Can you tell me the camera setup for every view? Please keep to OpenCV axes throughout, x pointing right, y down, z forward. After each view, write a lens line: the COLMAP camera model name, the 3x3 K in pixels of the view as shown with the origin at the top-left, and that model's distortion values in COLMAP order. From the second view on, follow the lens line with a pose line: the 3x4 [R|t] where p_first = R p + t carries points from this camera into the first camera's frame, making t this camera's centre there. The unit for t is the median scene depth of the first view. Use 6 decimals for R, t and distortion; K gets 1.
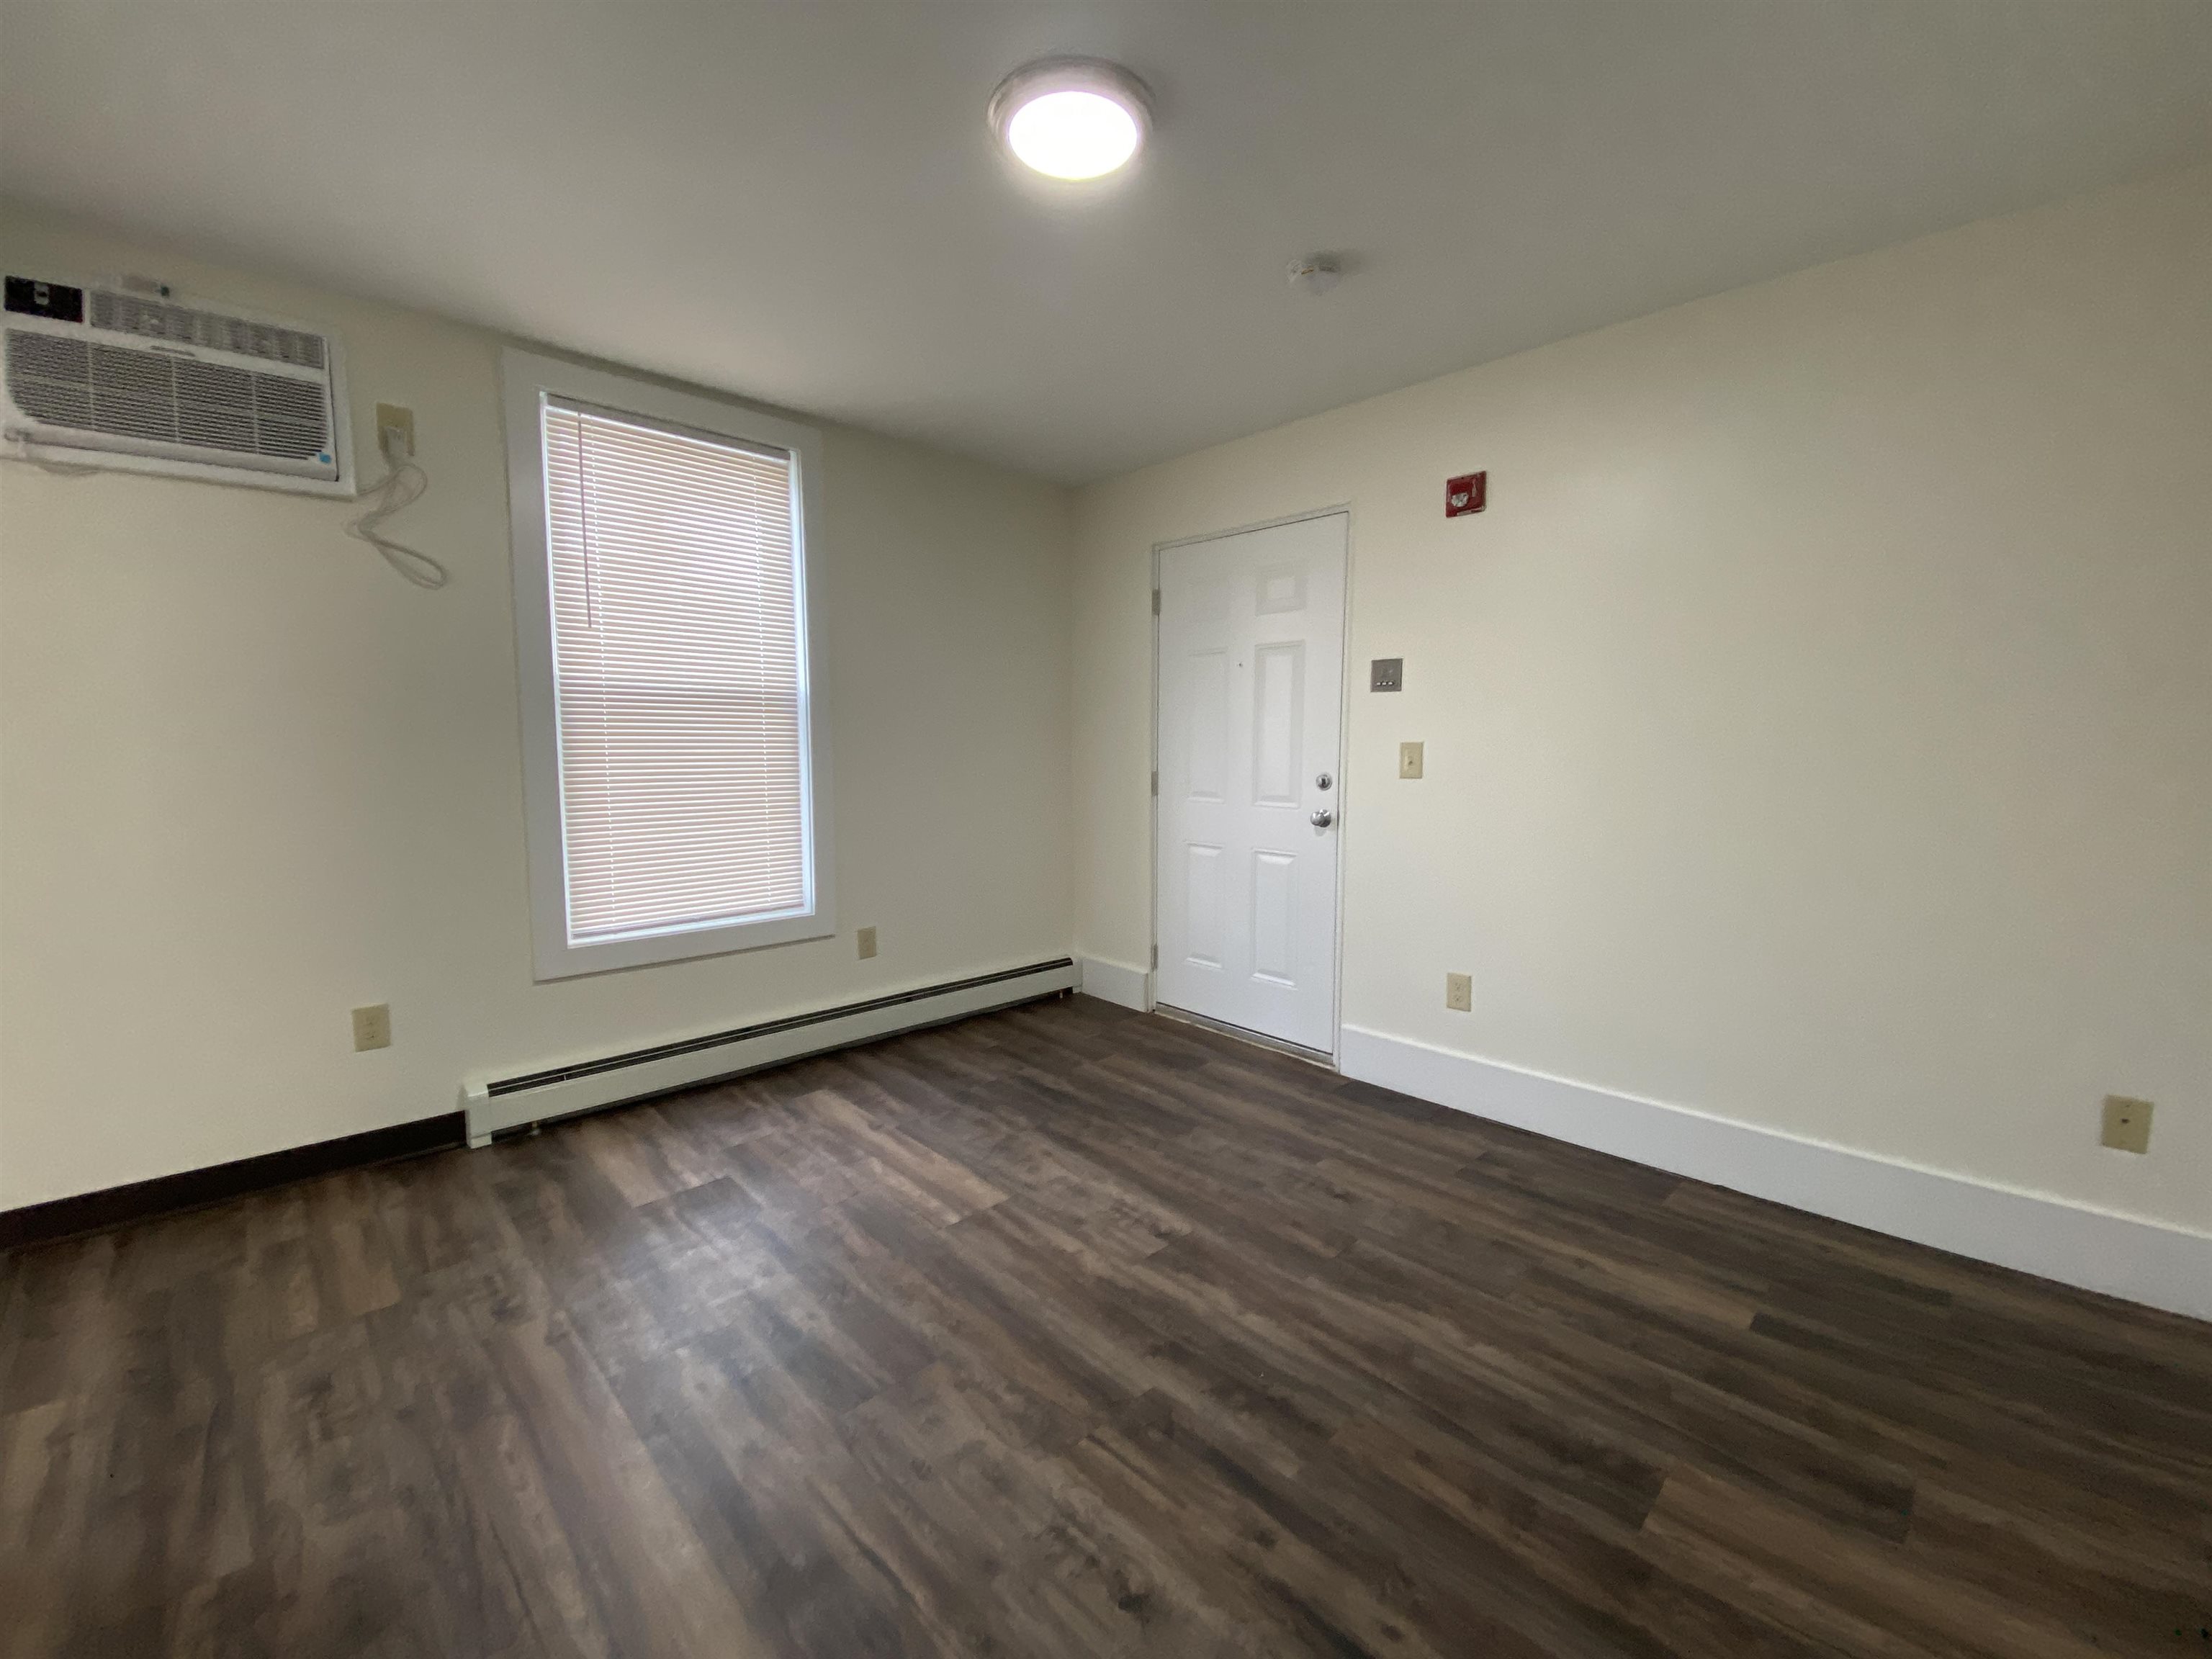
lens RADIAL K [[891.9, 0, 1099.5], [0, 891.9, 821.3], [0, 0, 1]] dist [0.014735, -0.015480]
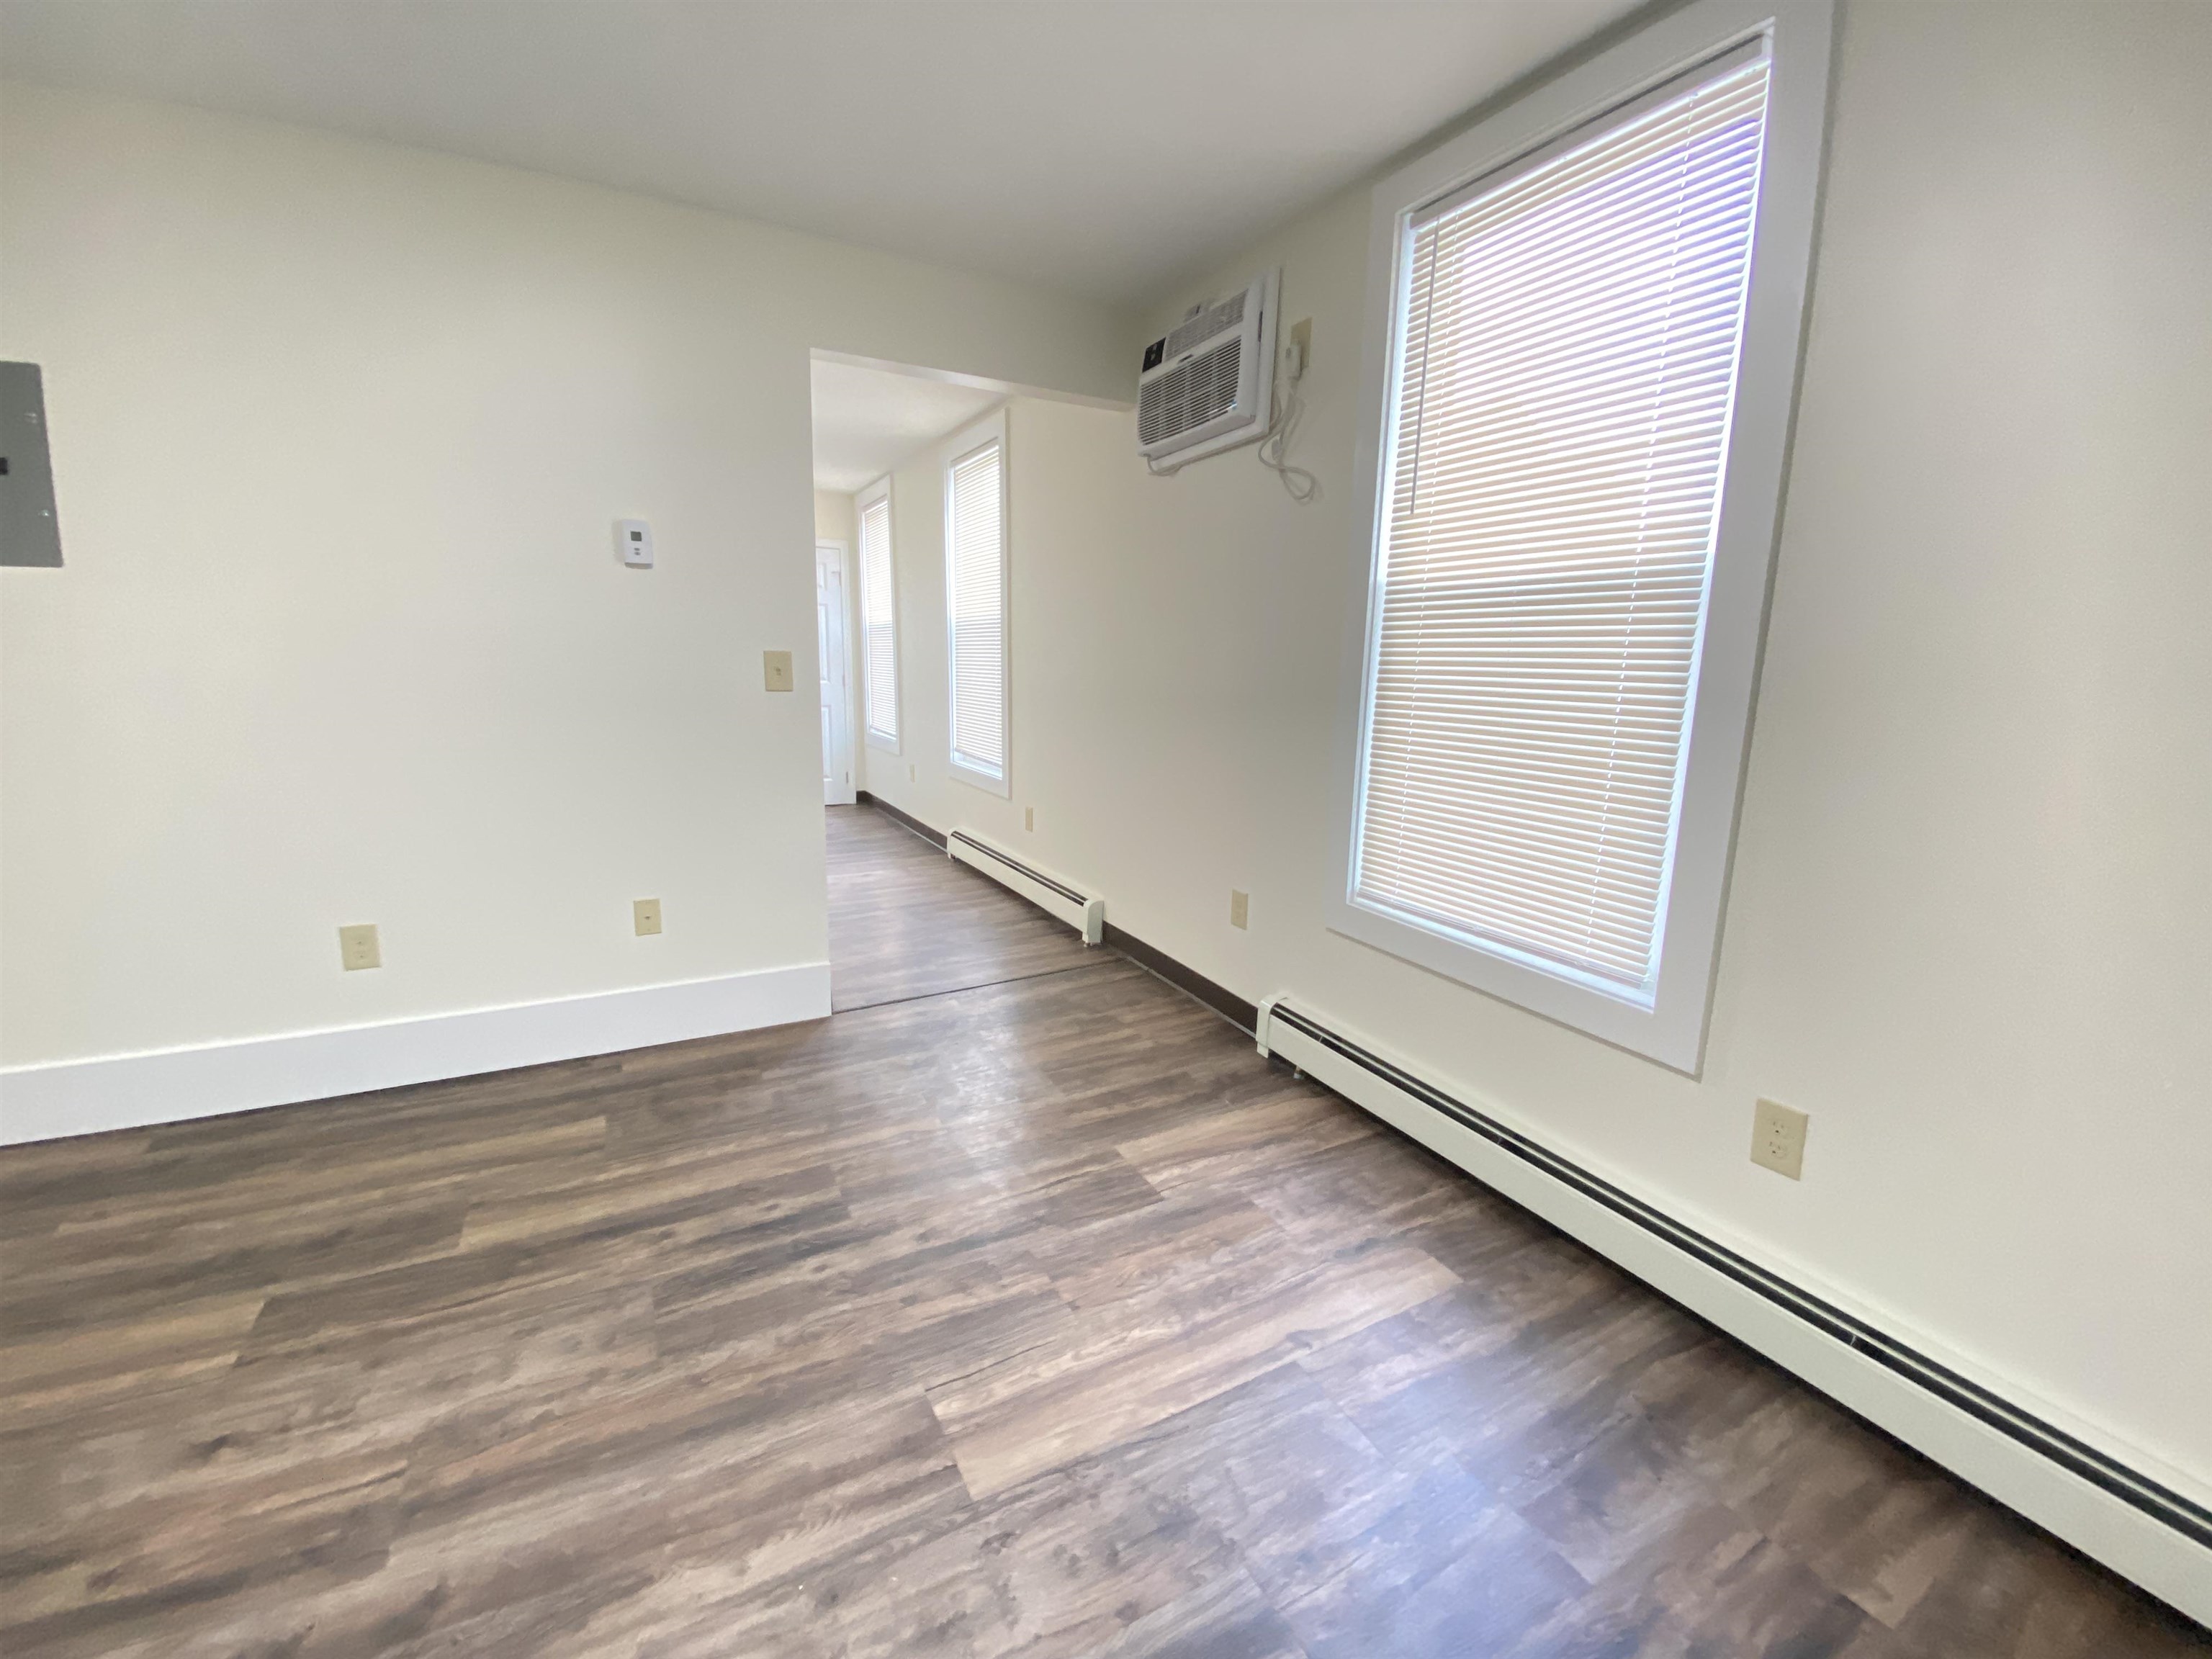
lens RADIAL K [[891.9, 0, 1099.5], [0, 891.9, 821.3], [0, 0, 1]] dist [0.014735, -0.015480]
pose [[-0.273914, 0.177156, -0.945297, 0.347846], [-0.102096, 0.971979, 0.211740, -0.119163], [0.956320, 0.154509, -0.248151, 1.215695]]
